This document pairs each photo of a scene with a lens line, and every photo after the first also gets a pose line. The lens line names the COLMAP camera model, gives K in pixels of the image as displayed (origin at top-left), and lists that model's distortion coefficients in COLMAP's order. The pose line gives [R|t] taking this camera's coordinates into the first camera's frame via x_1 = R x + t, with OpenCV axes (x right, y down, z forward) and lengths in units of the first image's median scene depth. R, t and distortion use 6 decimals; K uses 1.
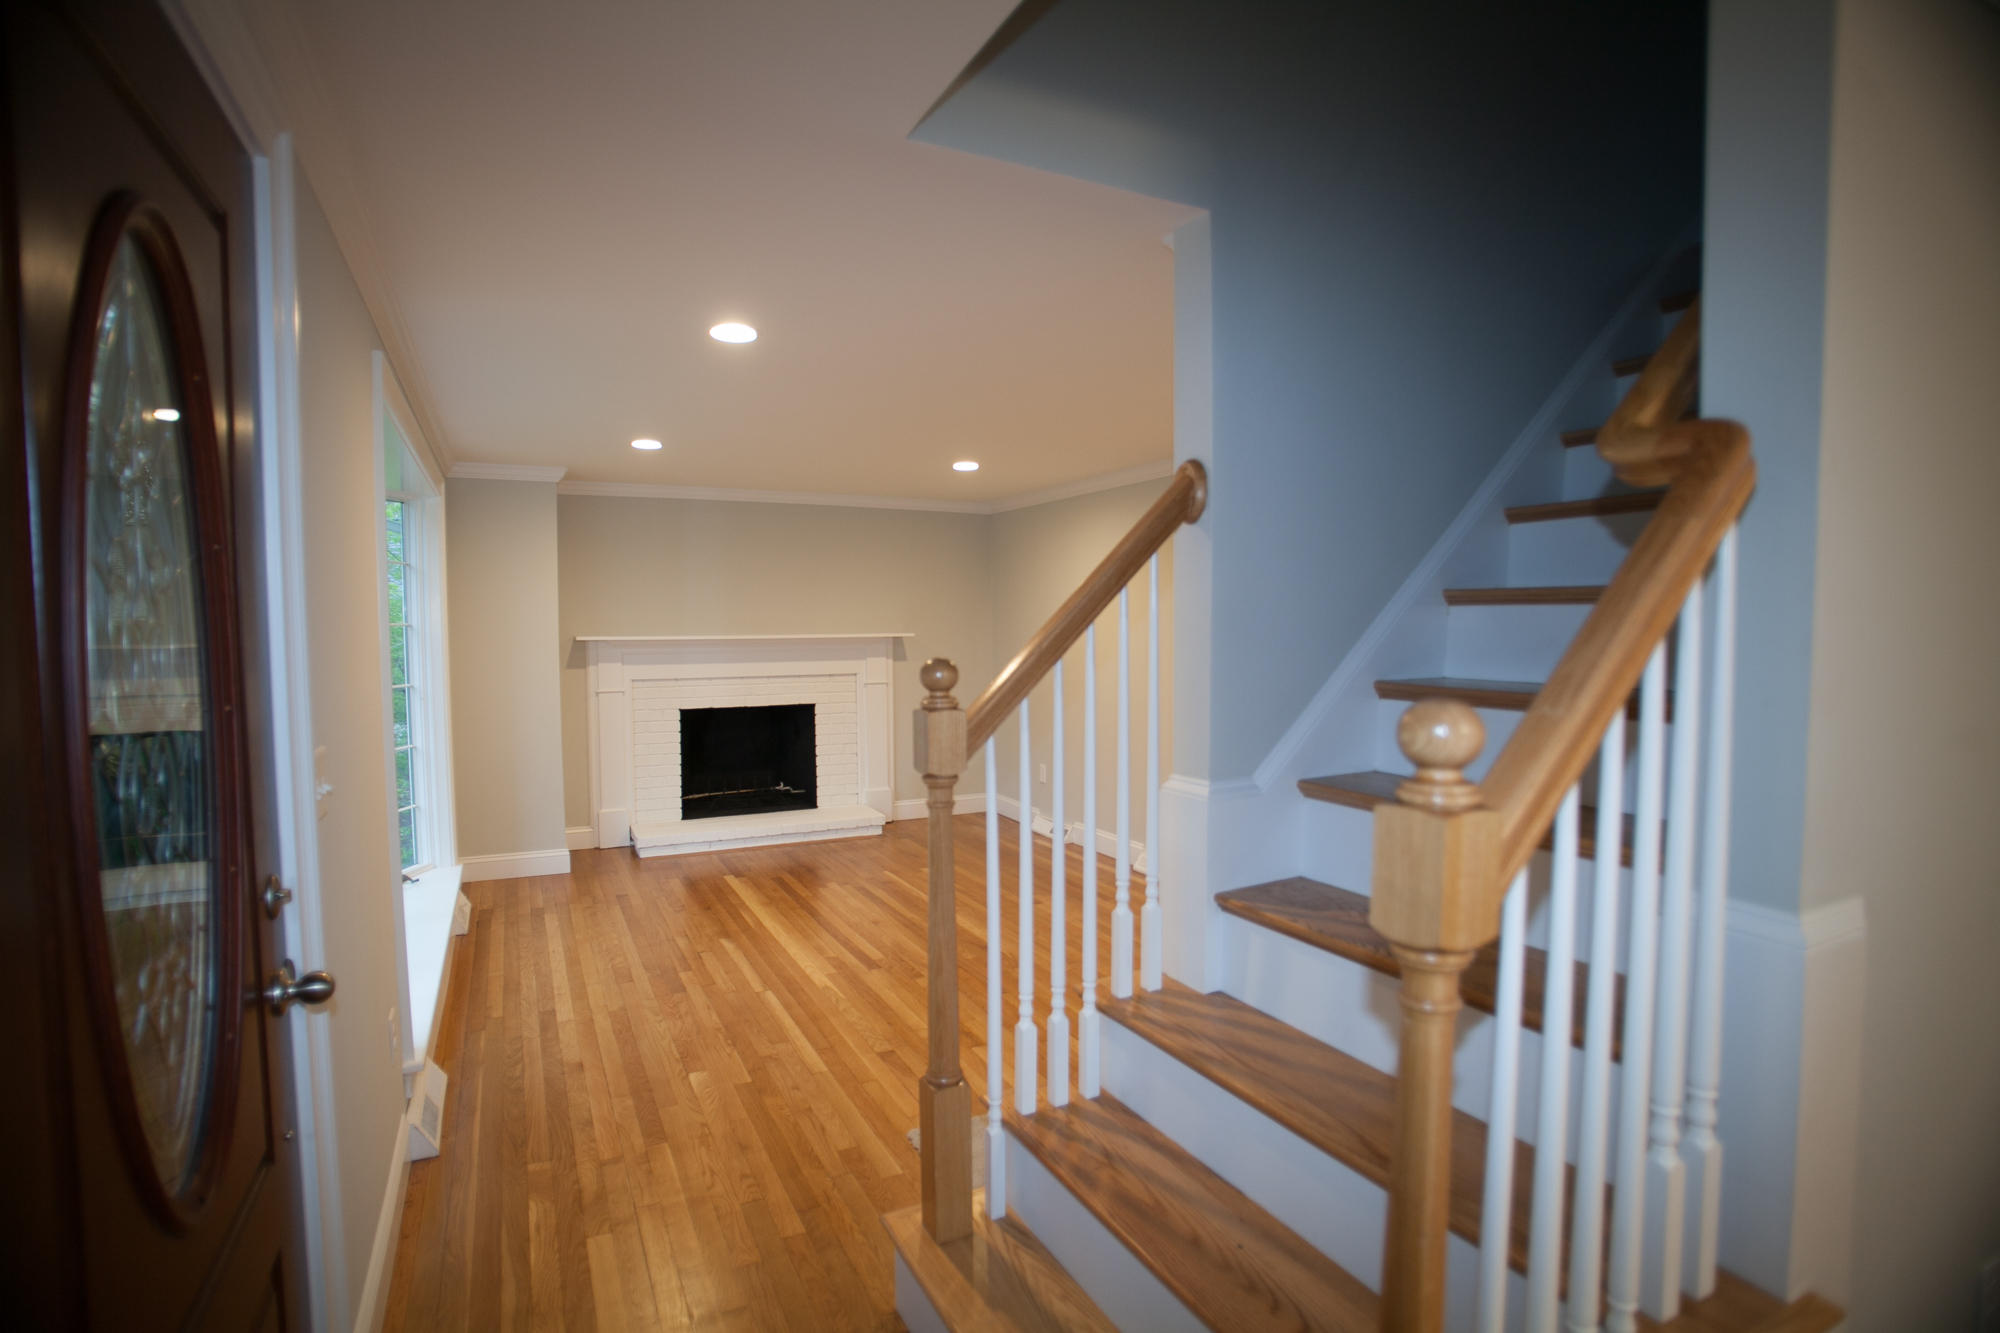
lens RADIAL K [[977.1, 0, 987.0], [0, 977.1, 672.9], [0, 0, 1]] dist [-0.089701, 0.039902]
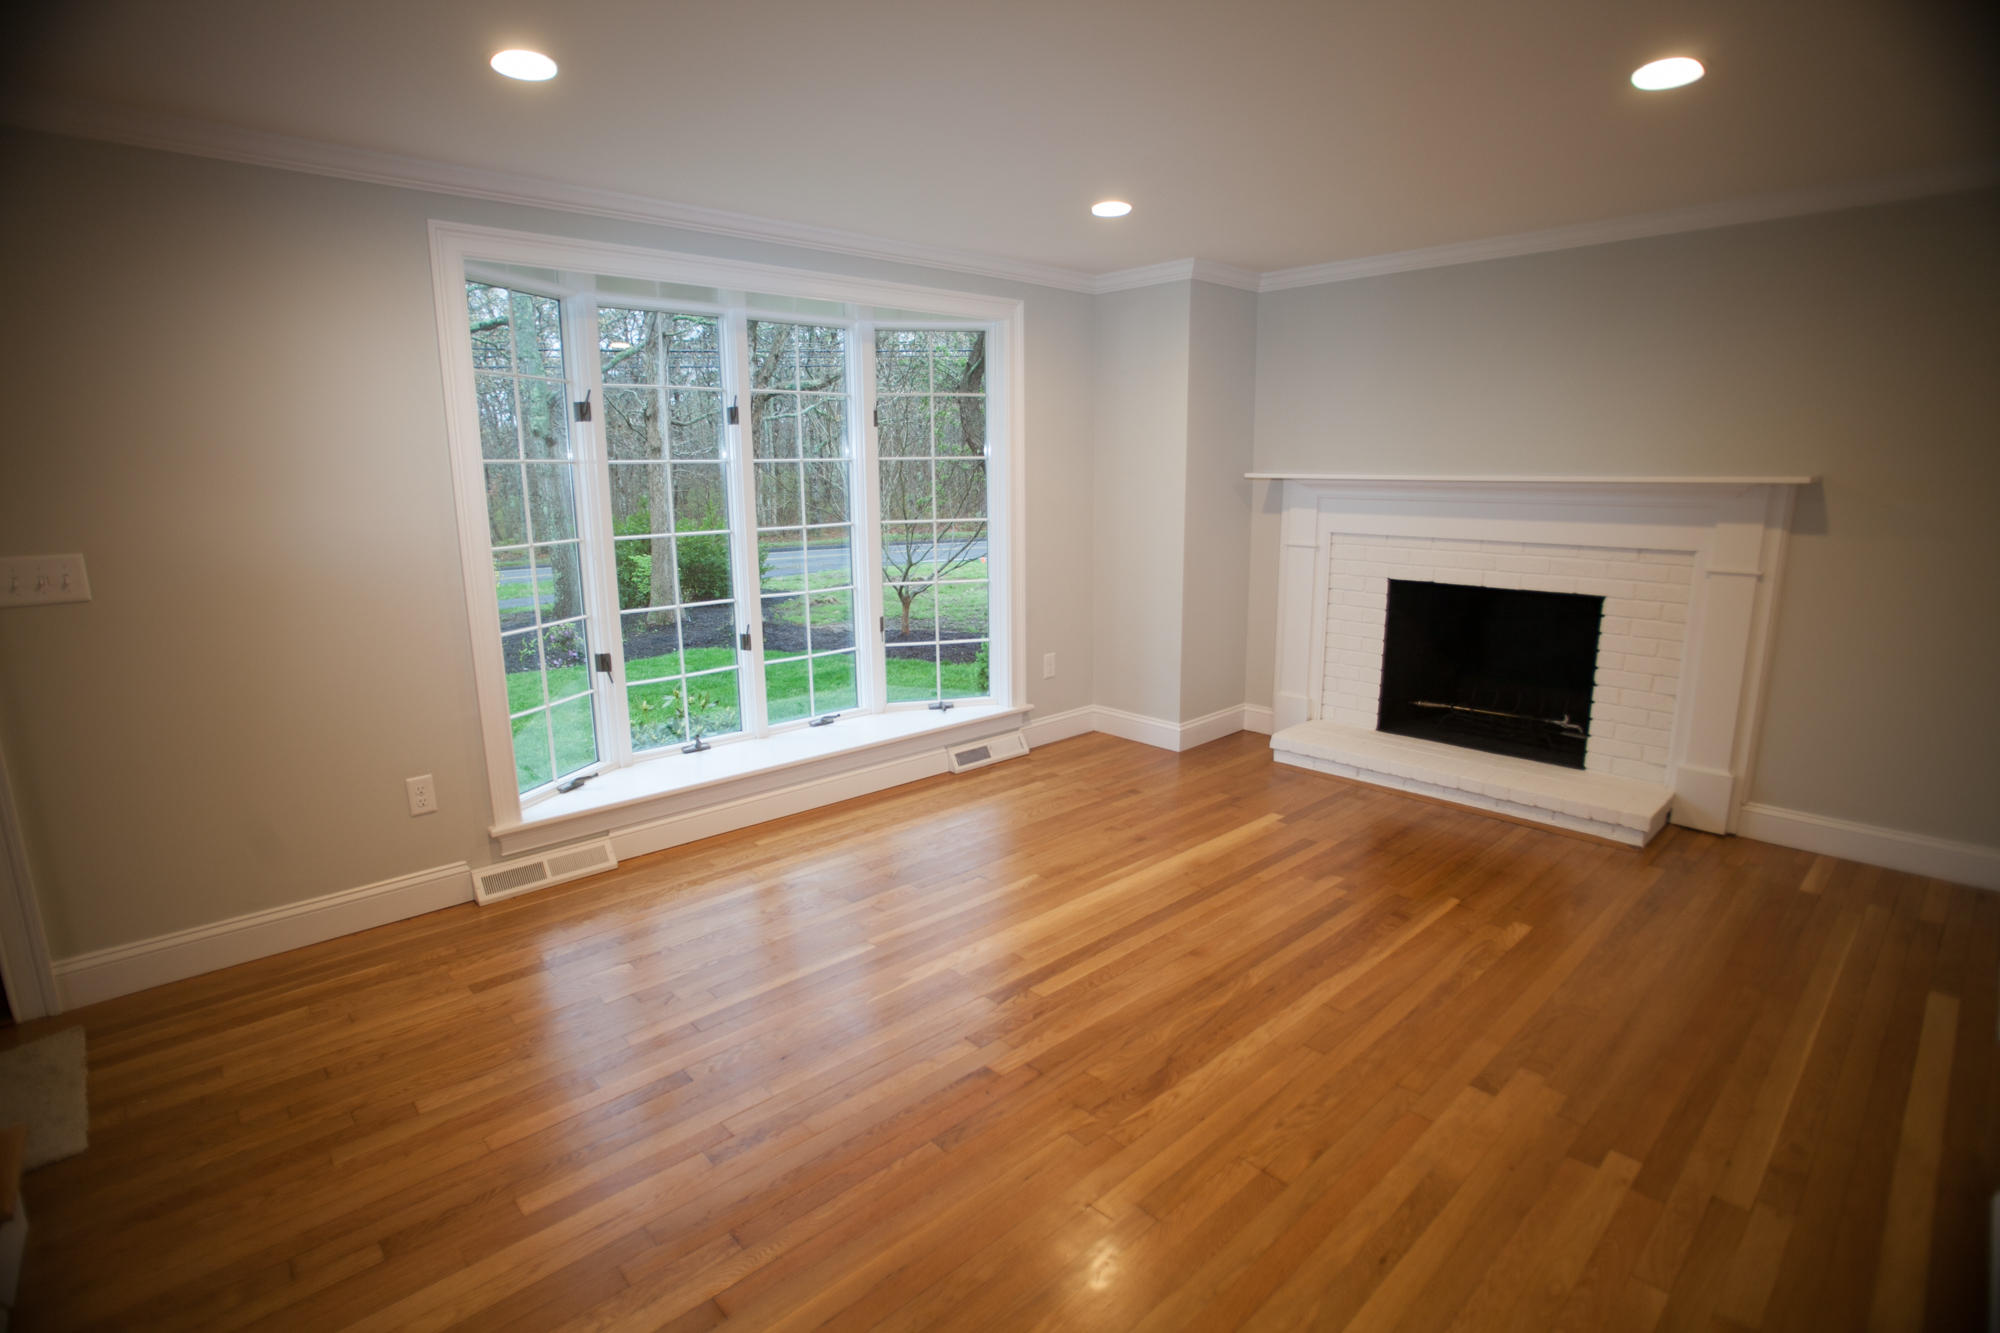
lens RADIAL K [[977.1, 0, 987.0], [0, 977.1, 672.9], [0, 0, 1]] dist [-0.089701, 0.039902]
pose [[0.282574, 0.194799, -0.939258, 0.322174], [-0.042358, 0.980742, 0.190660, -0.019668], [0.958310, -0.014090, 0.285384, 0.597166]]
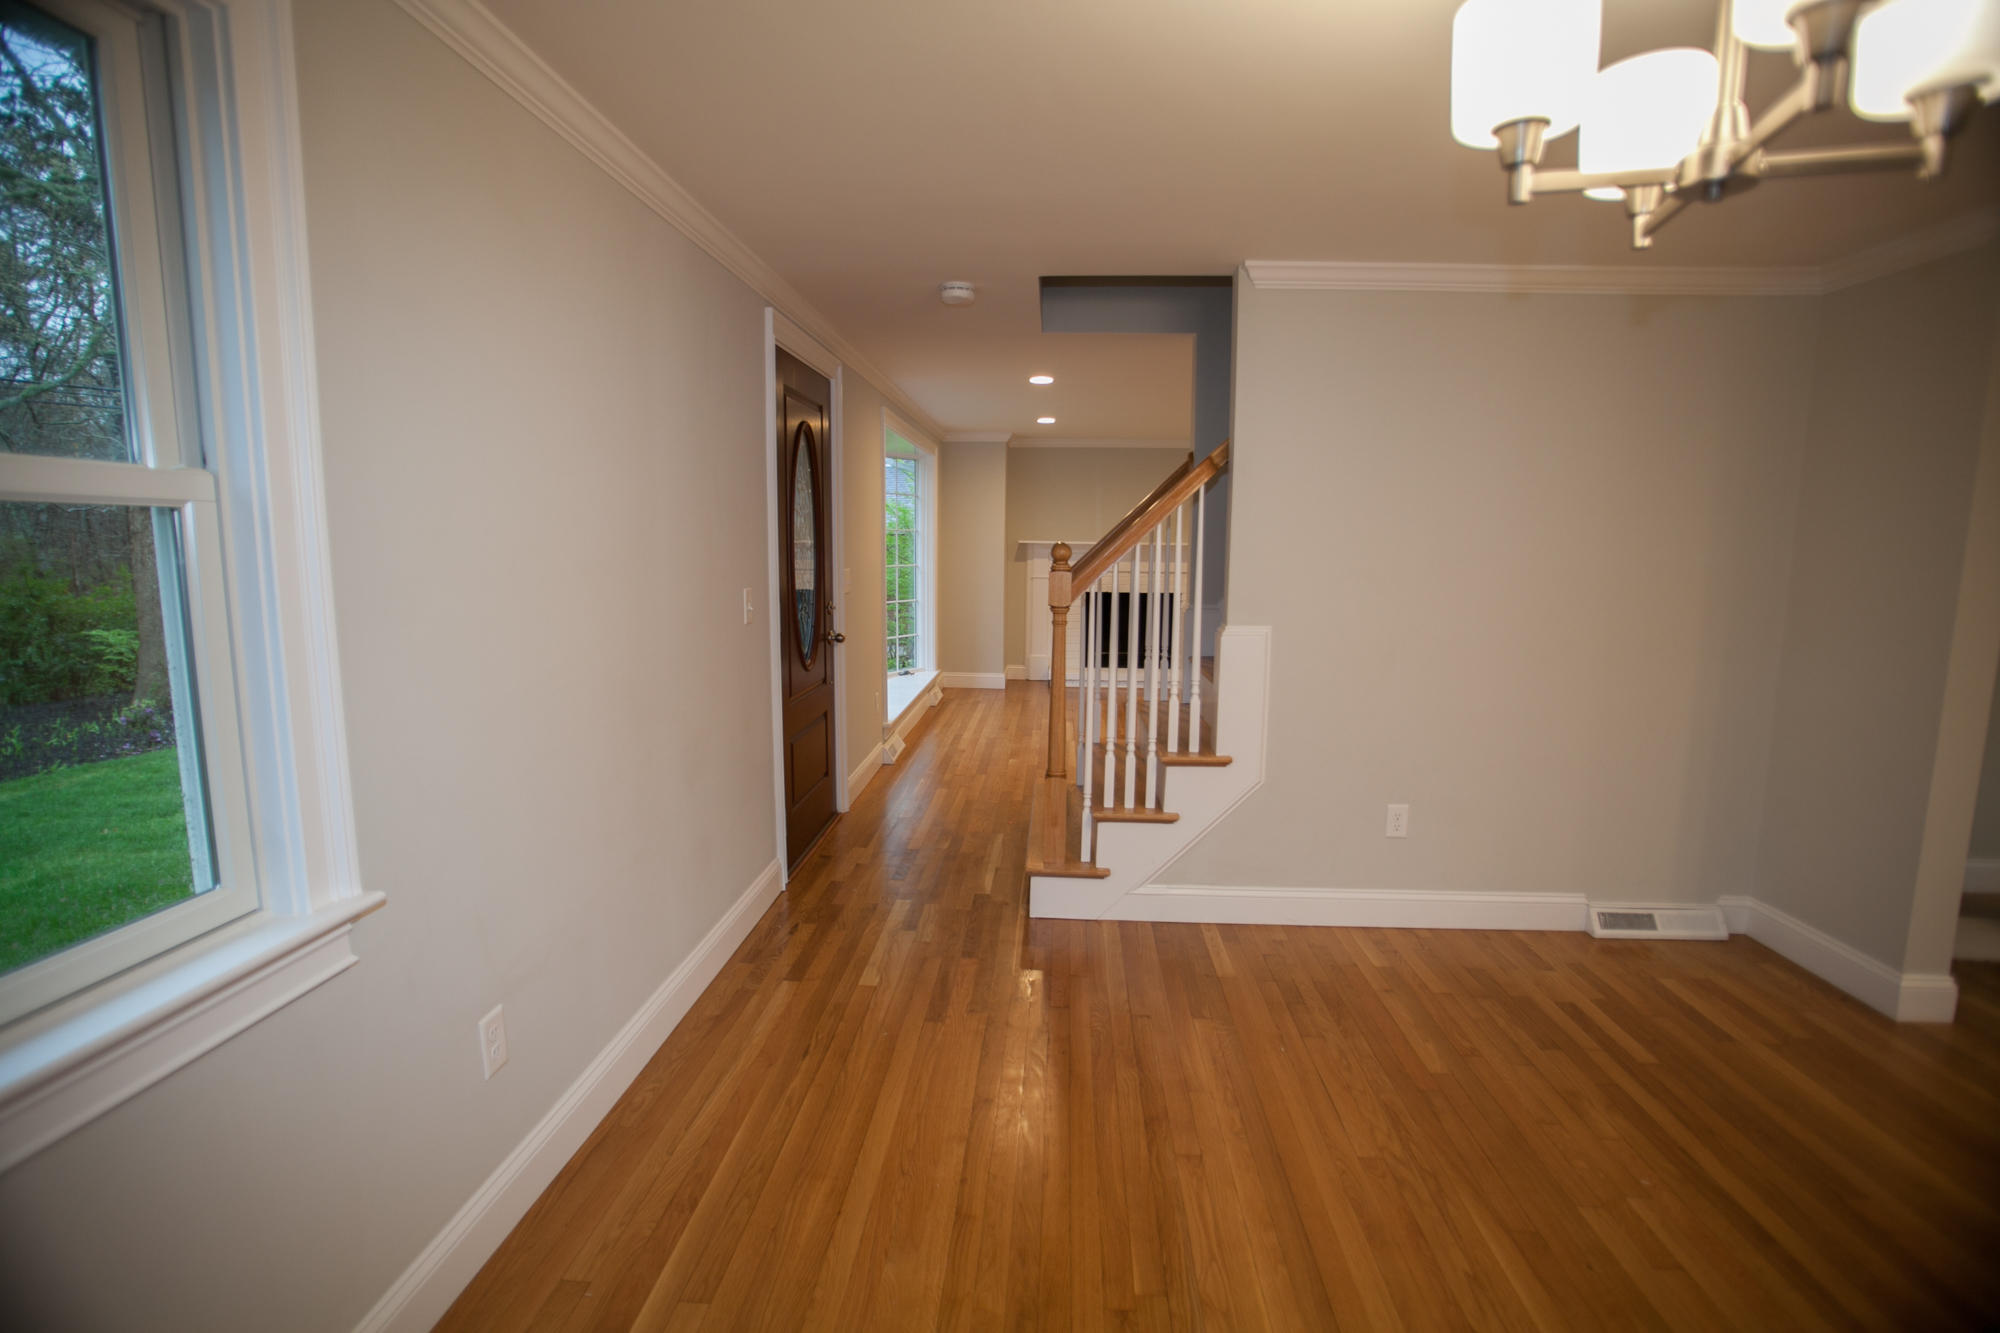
lens RADIAL K [[977.1, 0, 987.0], [0, 977.1, 672.9], [0, 0, 1]] dist [-0.089701, 0.039902]
pose [[0.861784, 0.077870, -0.501263, 0.360343], [-0.034340, 0.994836, 0.095507, 0.027471], [0.506112, -0.065092, 0.860008, -0.419536]]
